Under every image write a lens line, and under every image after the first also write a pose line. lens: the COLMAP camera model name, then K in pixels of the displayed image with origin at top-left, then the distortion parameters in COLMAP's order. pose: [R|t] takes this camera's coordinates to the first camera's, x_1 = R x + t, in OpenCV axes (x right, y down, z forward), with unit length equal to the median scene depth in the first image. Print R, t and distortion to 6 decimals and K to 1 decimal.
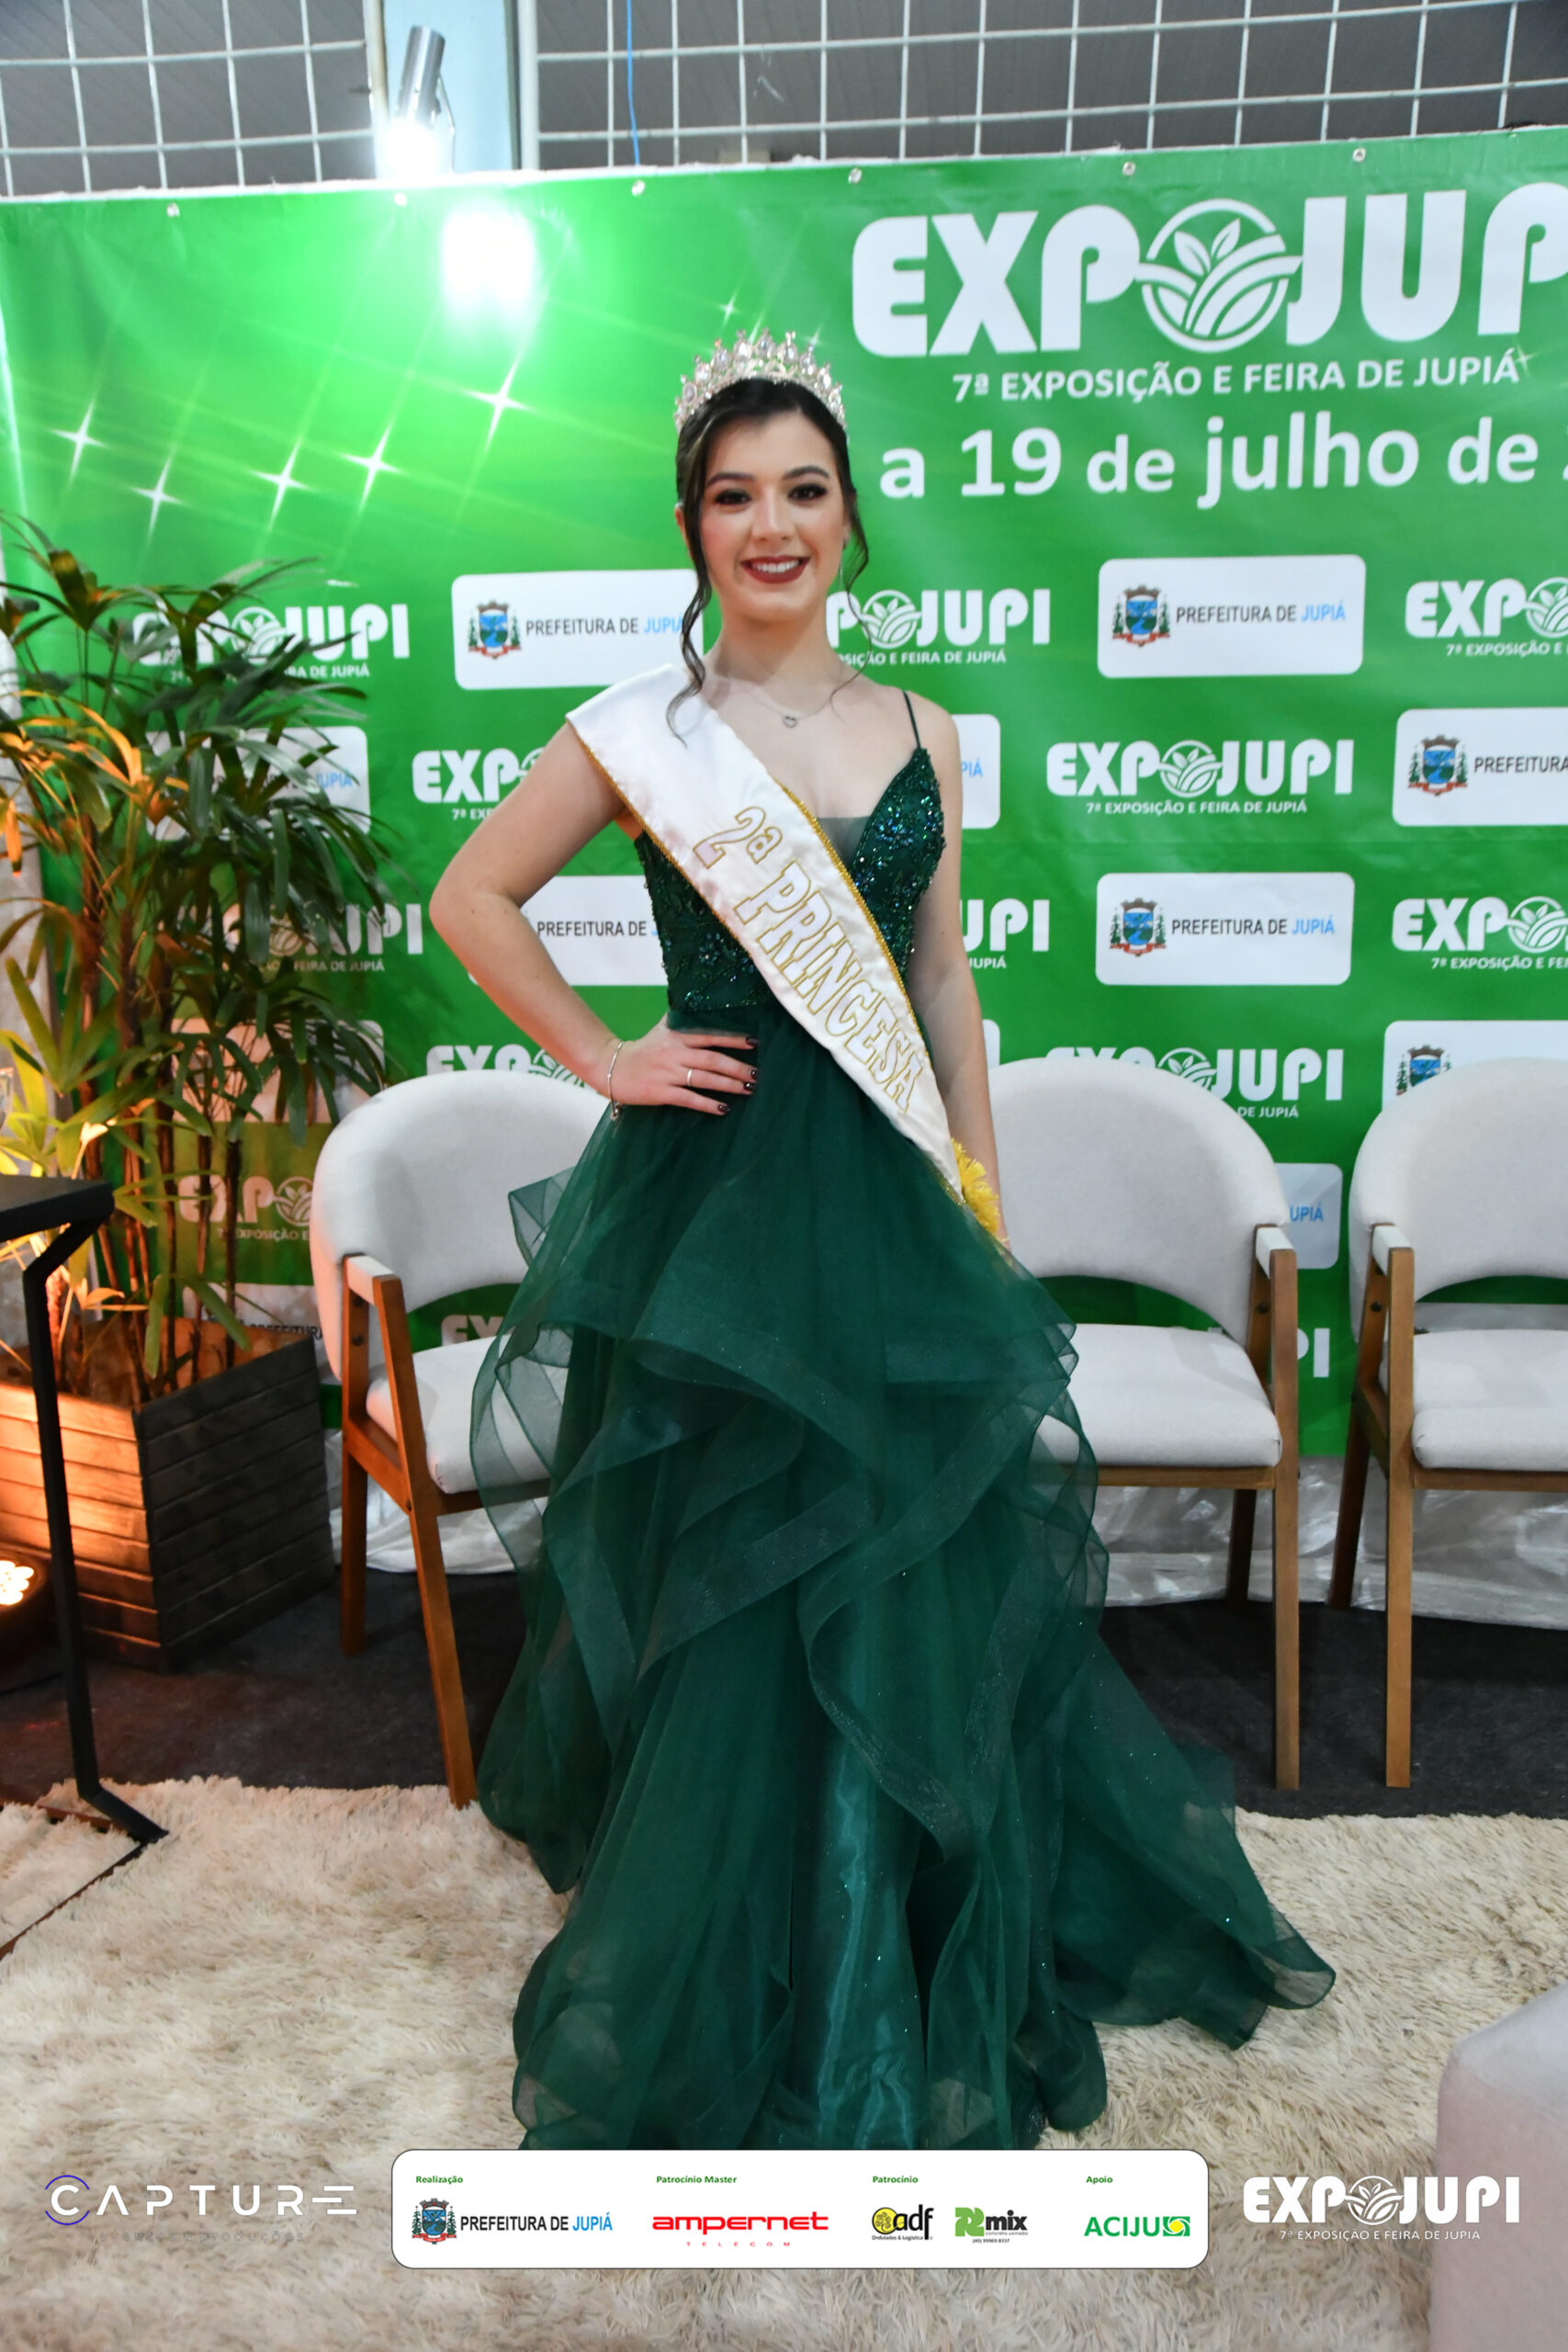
lens RADIAL K [[1978.8, 0, 772.3], [0, 1978.8, 1198.3], [0, 0, 1]] dist [-0.053946, 0.116635]
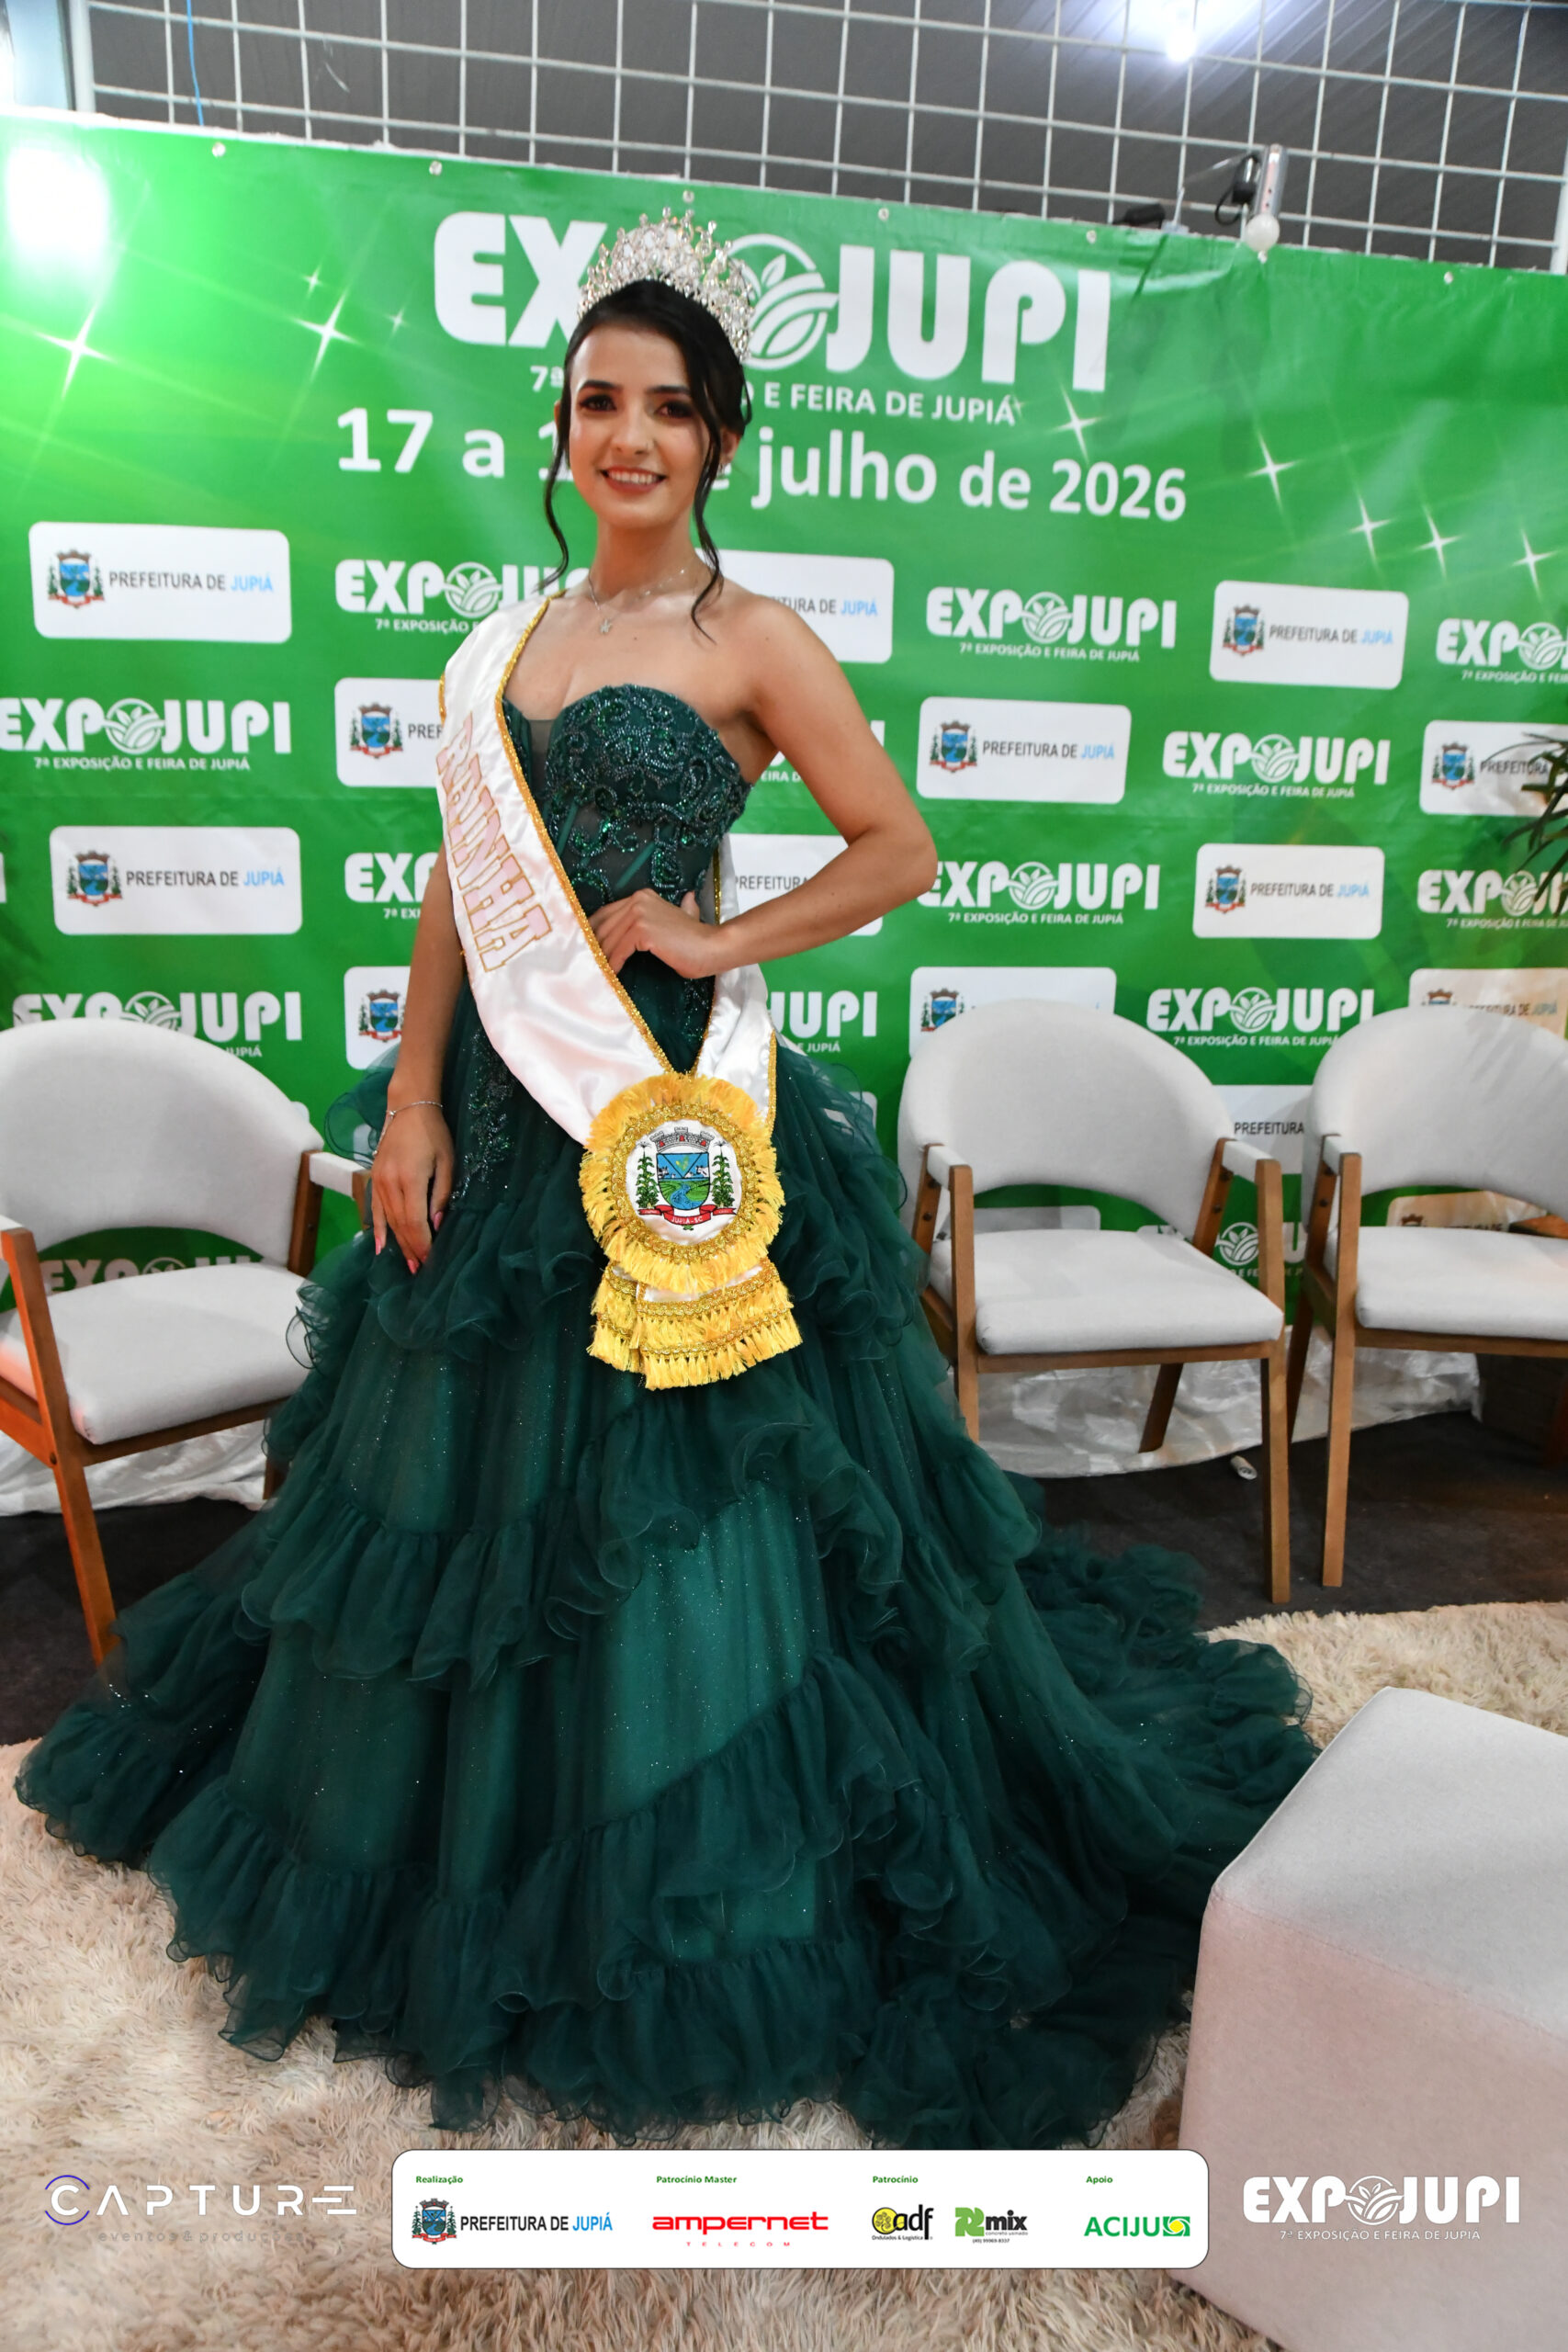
lens RADIAL K [[1718.8, 0, 788.3], [0, 1718.8, 1197.1], [0, 0, 1]] dist [-0.105152, 0.077456]
pose [[0.949181, -0.040331, 0.312136, -0.079065], [0.025216, 0.998312, 0.052313, -0.010500], [-0.313720, -0.041784, 0.948596, 0.068181]]
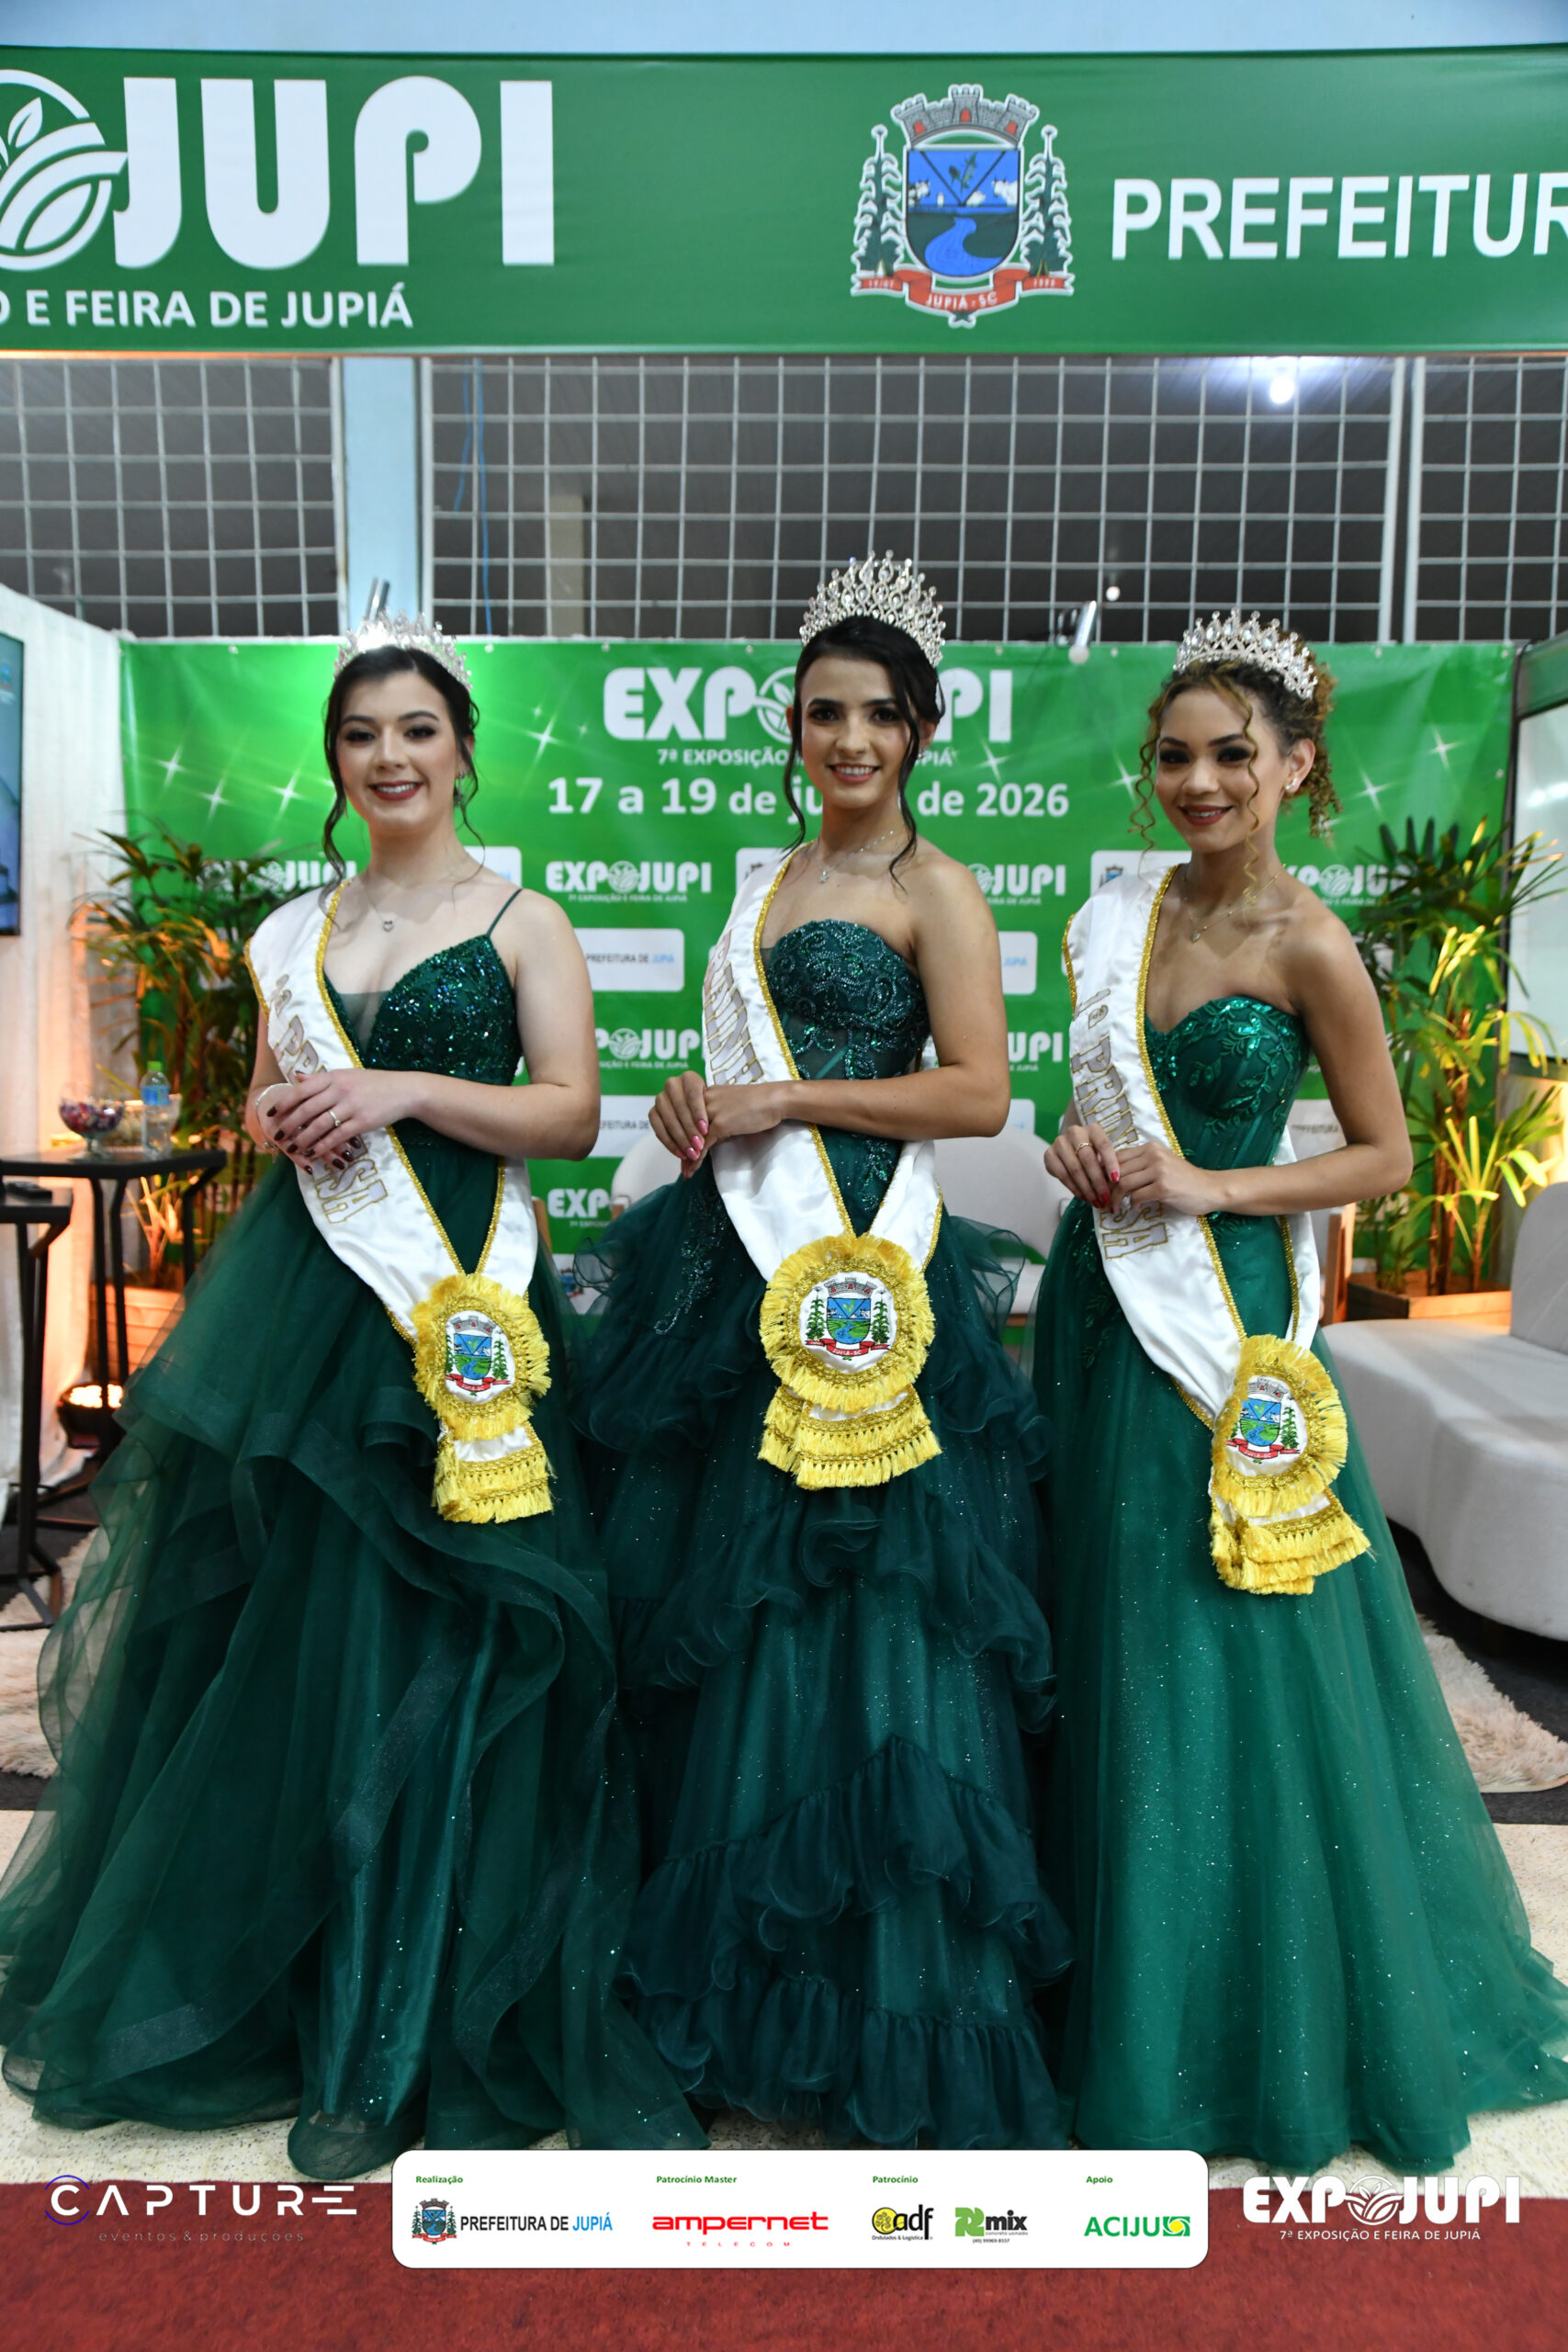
lens RADIAL K [[1978.8, 0, 795.7], [0, 1978.8, 1197.0], [0, 0, 1]] dist [-0.053946, 0.116635]
pose [[0.996339, 0.010873, 0.084797, 0.068272], [-0.002449, 0.995102, -0.098822, 0.187642], [-0.085457, 0.098252, 0.991486, -0.824910]]
